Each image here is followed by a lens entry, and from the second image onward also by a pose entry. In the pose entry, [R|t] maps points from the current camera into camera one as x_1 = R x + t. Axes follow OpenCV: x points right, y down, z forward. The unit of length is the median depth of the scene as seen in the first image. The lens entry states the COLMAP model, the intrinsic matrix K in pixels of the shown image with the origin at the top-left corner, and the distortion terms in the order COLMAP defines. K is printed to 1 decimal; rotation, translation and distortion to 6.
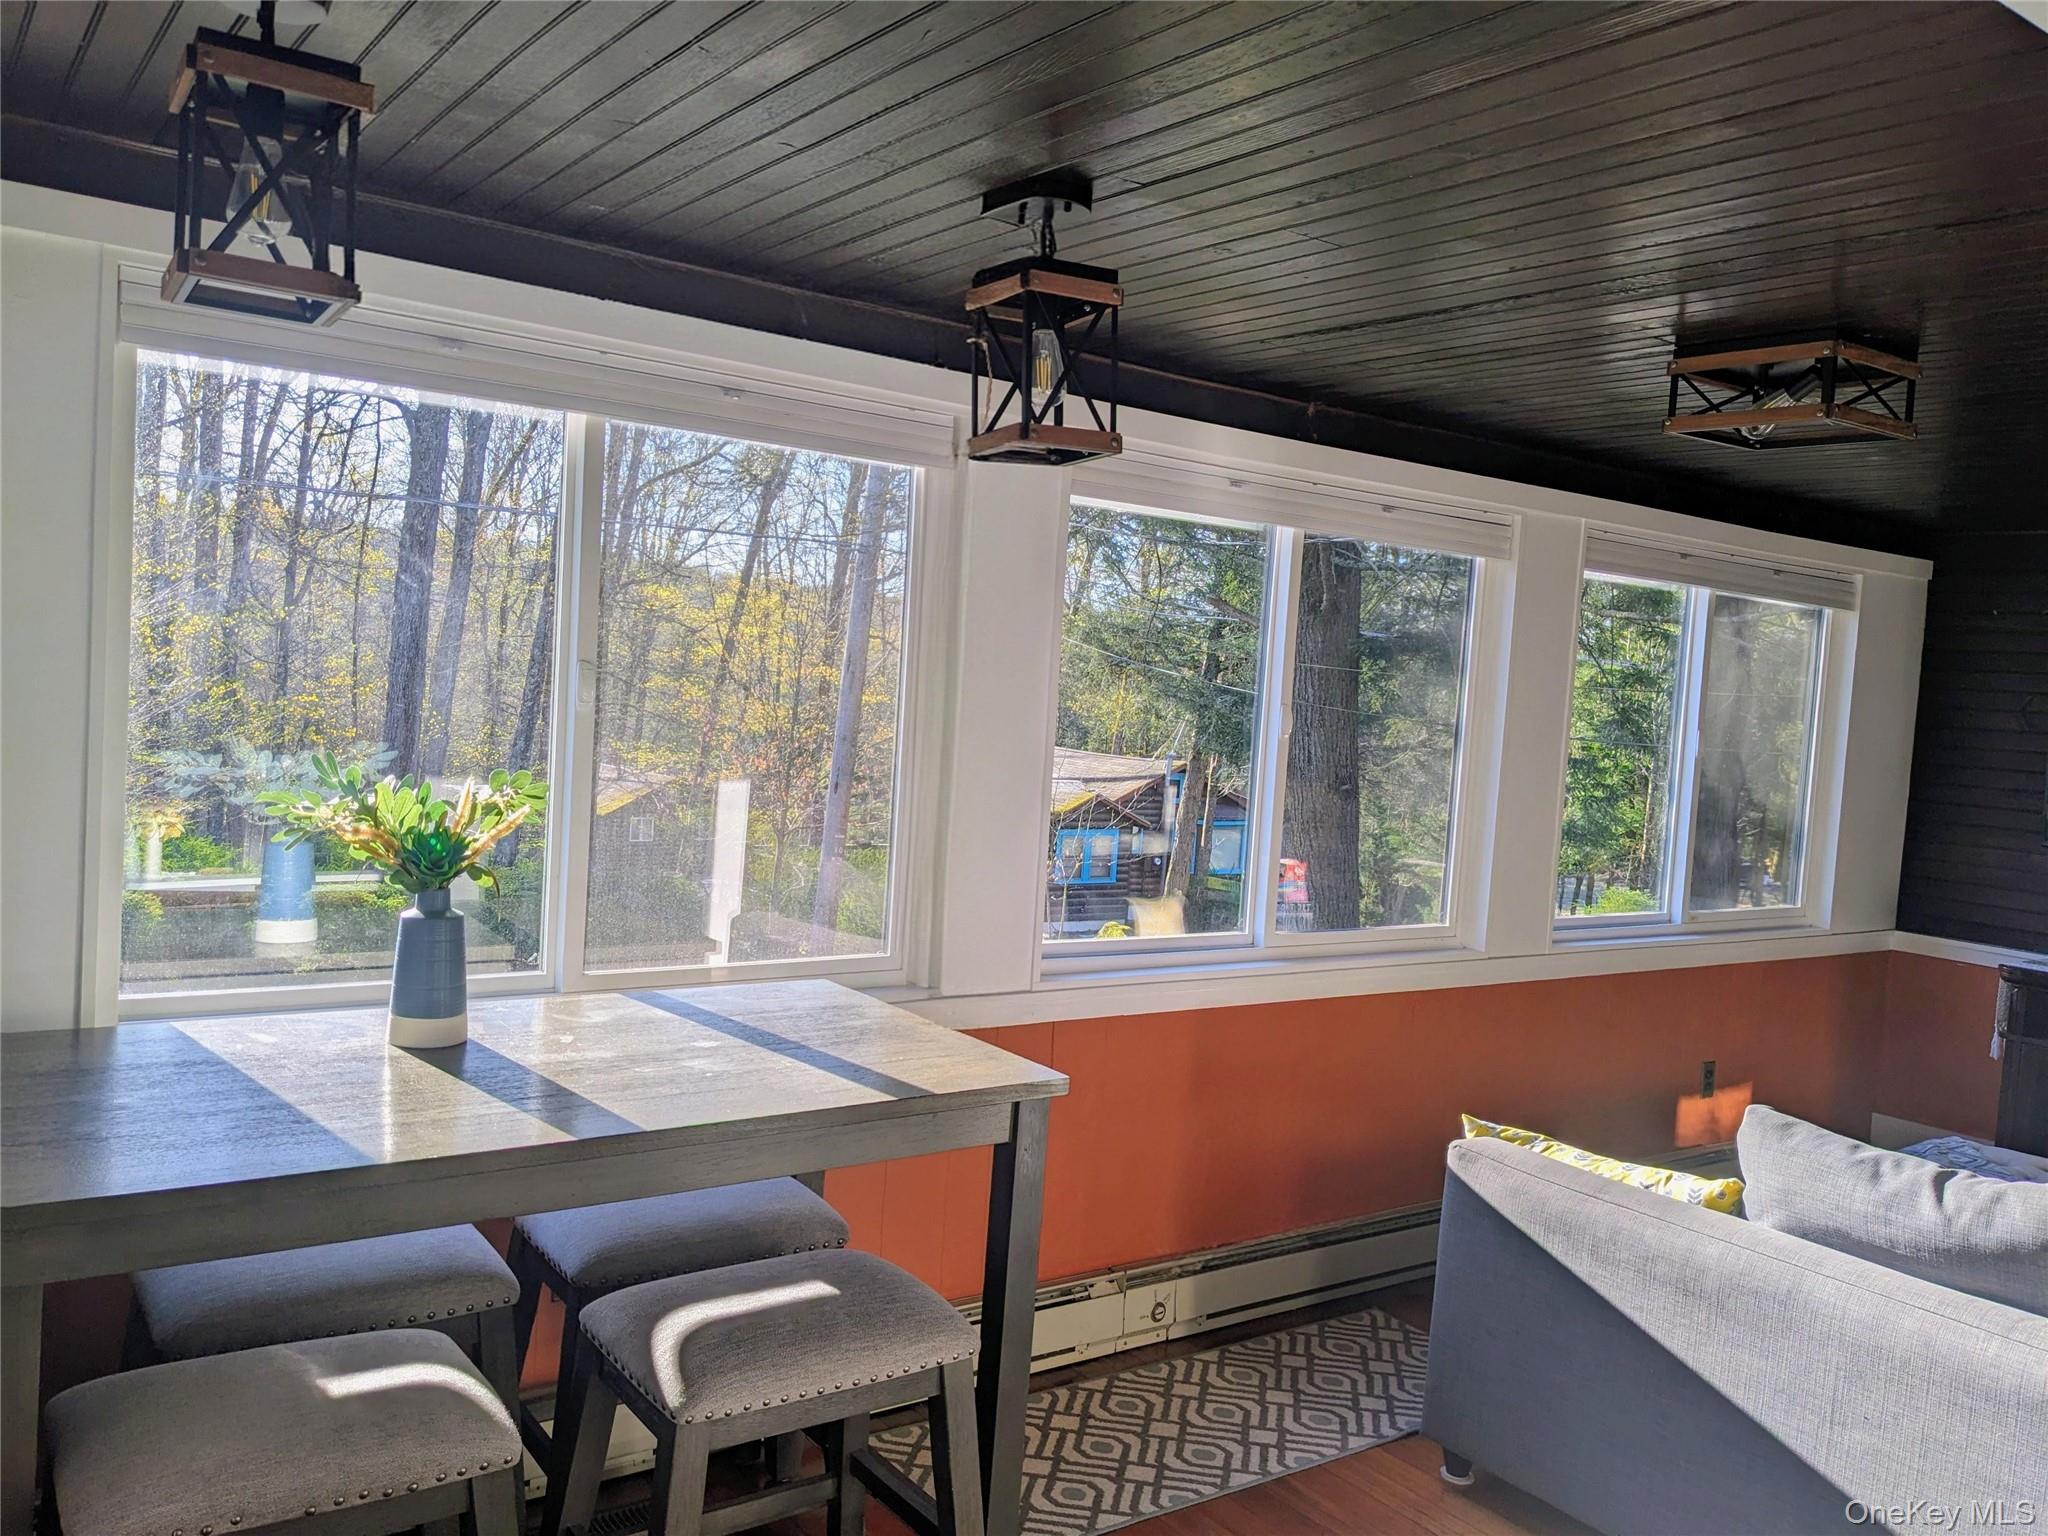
lens RADIAL K [[1618.9, 0, 983.0], [0, 1618.9, 777.8], [0, 0, 1]] dist [0.072305, -0.094929]
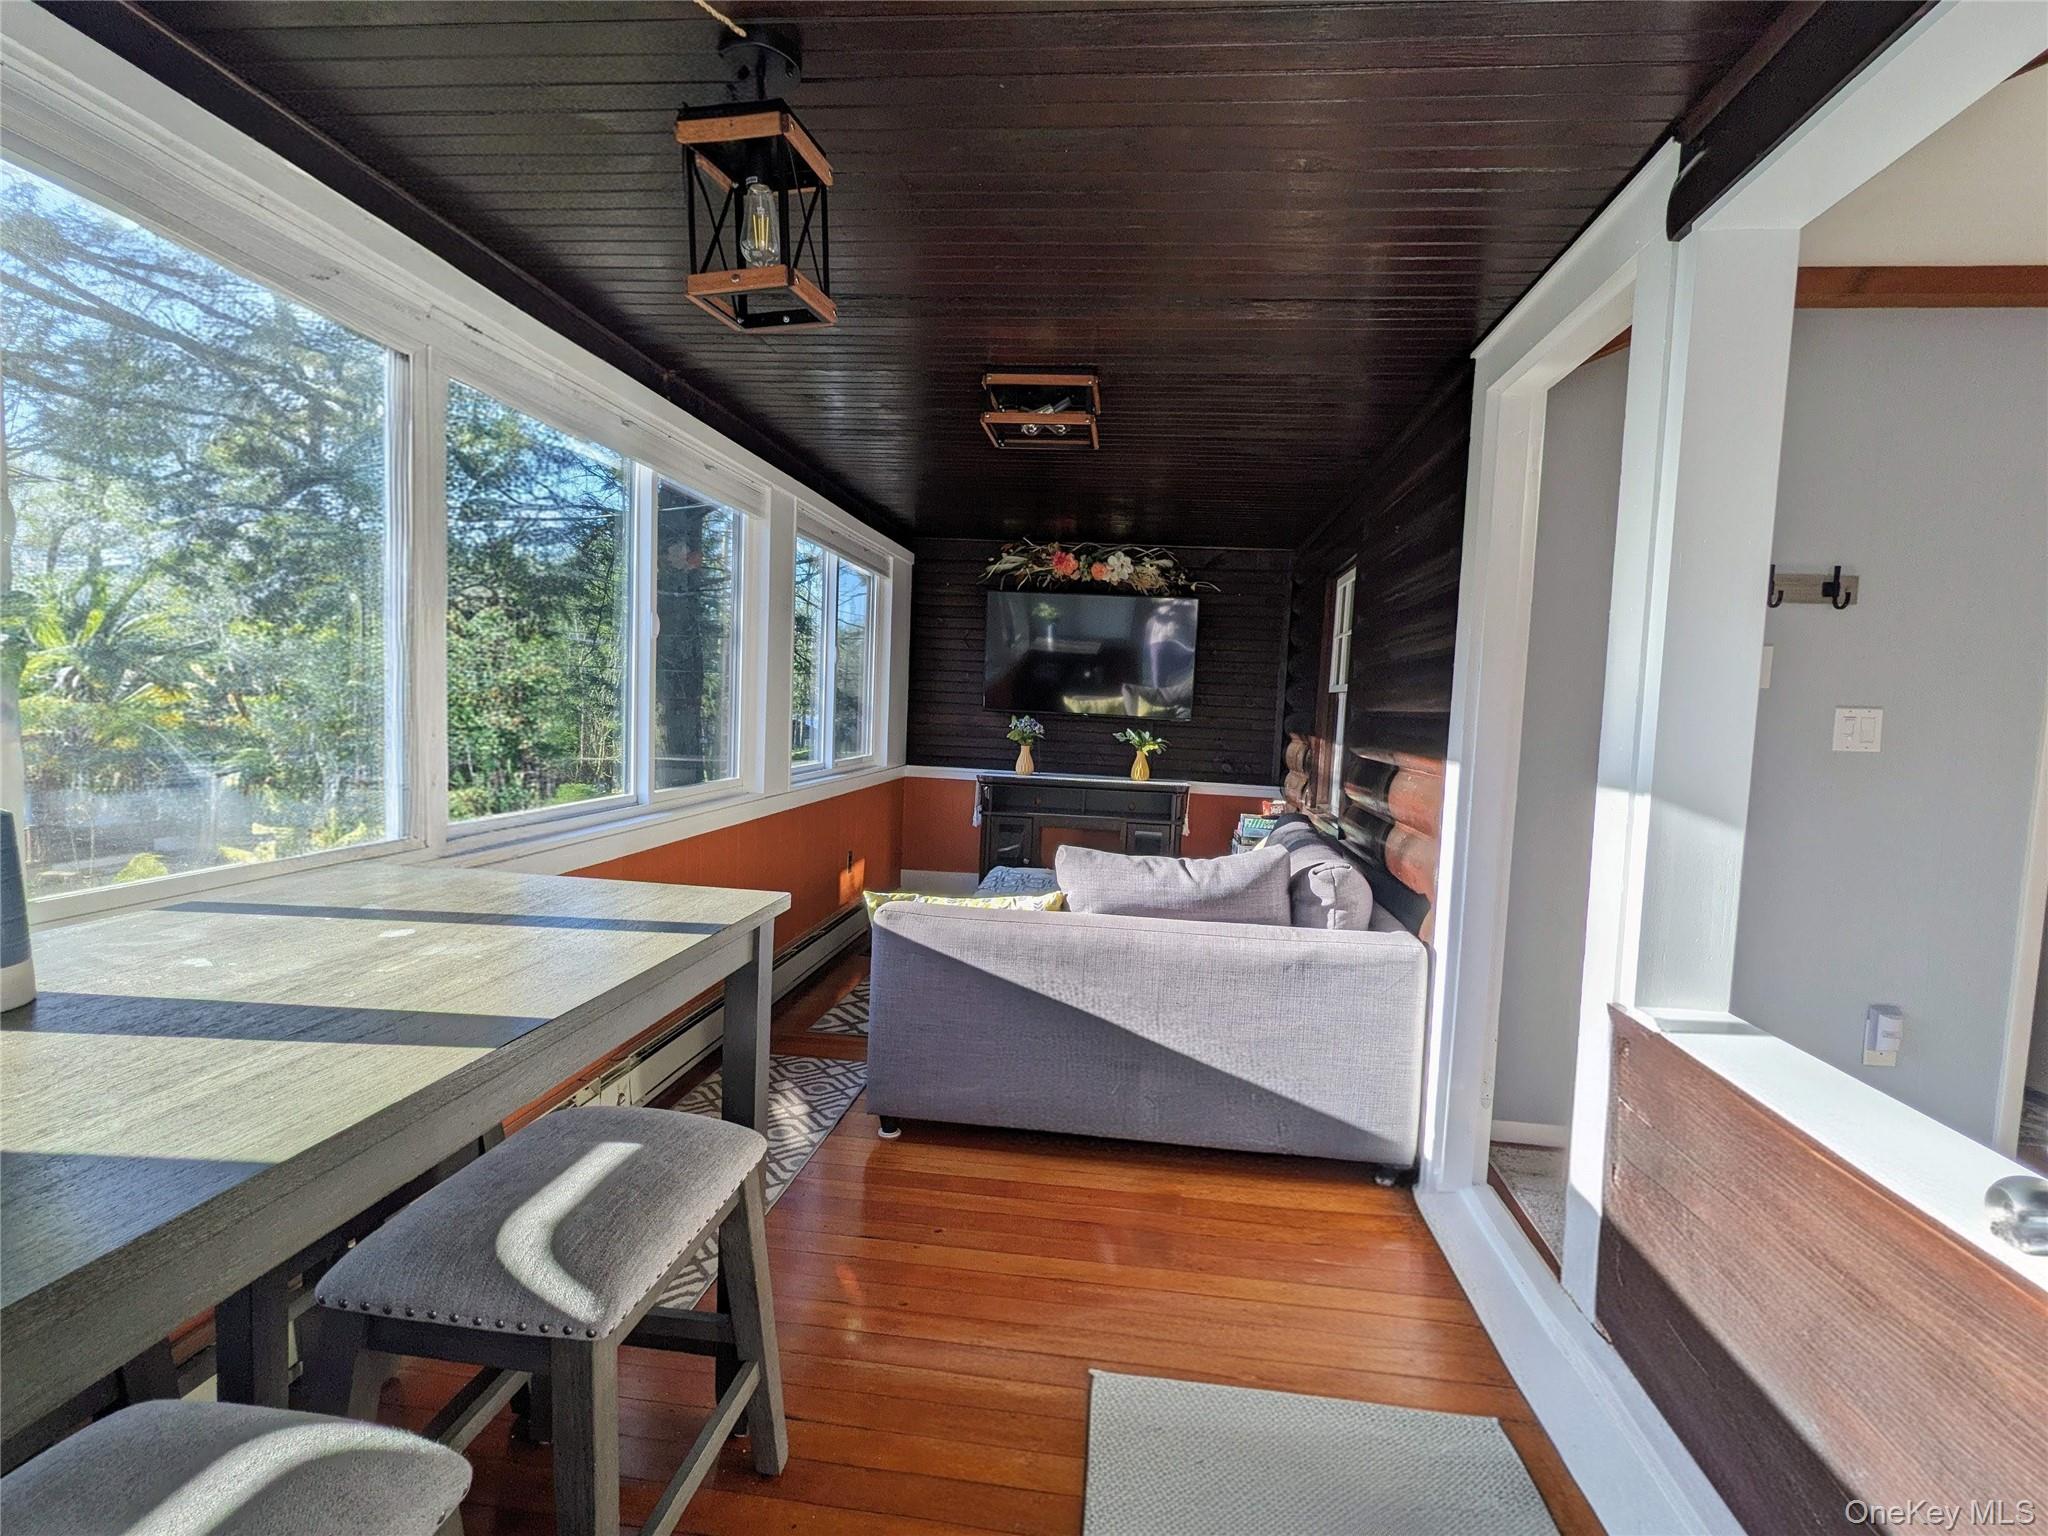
lens RADIAL K [[995.0, 0, 1034.0], [0, 995.0, 771.1], [0, 0, 1]] dist [0.001141, -0.000232]
pose [[0.669311, -0.087264, 0.737840, -0.267814], [0.046690, 0.996056, 0.075450, 0.045309], [-0.741514, -0.016050, 0.670745, 0.329665]]
